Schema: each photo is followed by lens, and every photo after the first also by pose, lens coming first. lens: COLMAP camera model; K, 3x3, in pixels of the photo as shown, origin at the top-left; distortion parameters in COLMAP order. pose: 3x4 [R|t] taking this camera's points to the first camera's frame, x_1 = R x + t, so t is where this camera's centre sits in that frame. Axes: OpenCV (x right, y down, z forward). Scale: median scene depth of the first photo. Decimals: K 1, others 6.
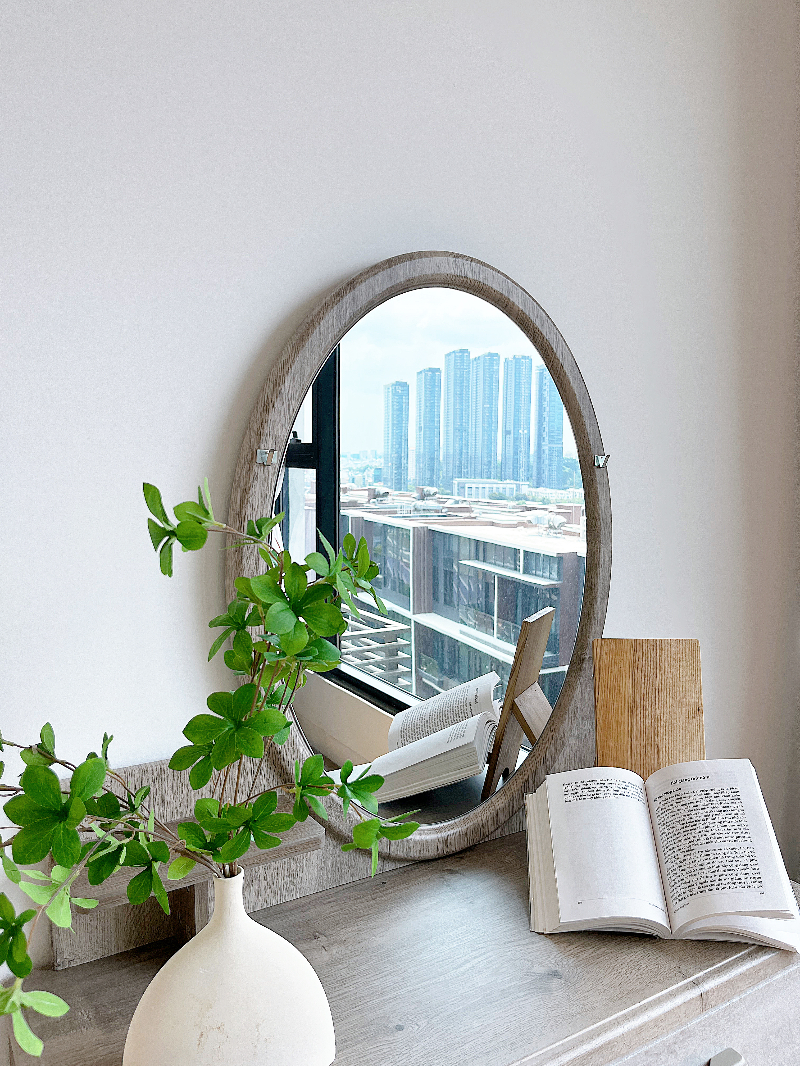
lens RADIAL K [[812.8, 0, 400.0], [0, 812.8, 533.0], [0, 0, 1]] dist [0.029822, -0.002793]
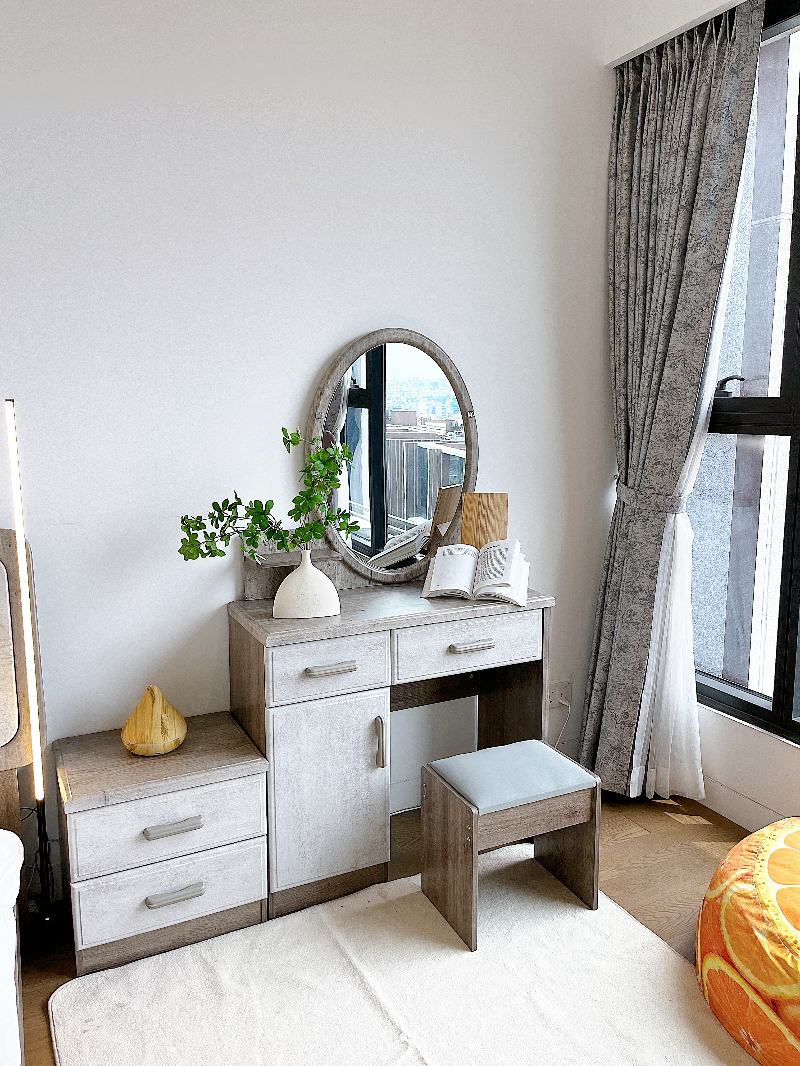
lens RADIAL K [[812.8, 0, 400.0], [0, 812.8, 533.0], [0, 0, 1]] dist [0.029822, -0.002793]
pose [[0.995706, 0.009325, -0.092097, 0.339705], [-0.001648, 0.996541, 0.083090, 0.064802], [0.092553, -0.082582, 0.992277, -1.603095]]
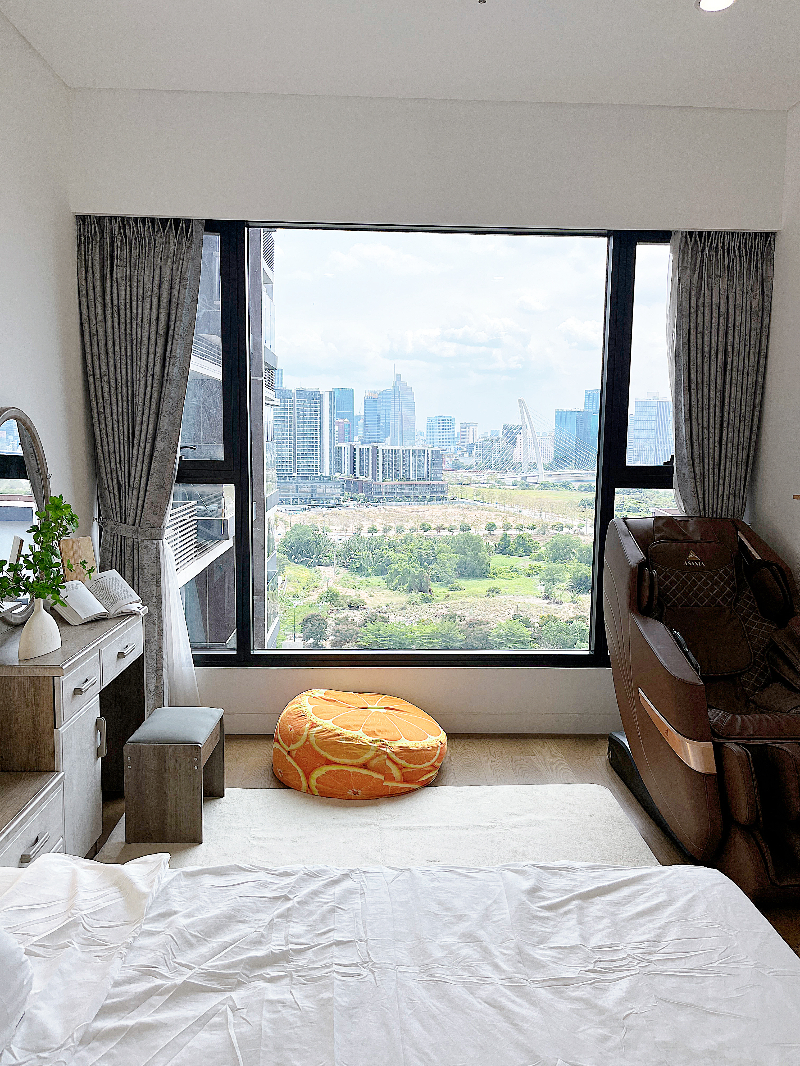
lens RADIAL K [[812.8, 0, 400.0], [0, 812.8, 533.0], [0, 0, 1]] dist [0.029822, -0.002793]
pose [[0.500769, -0.075587, 0.862274, -3.860296], [0.072651, 0.996335, 0.045146, 0.129118], [-0.862527, 0.040037, 0.504425, -1.908203]]
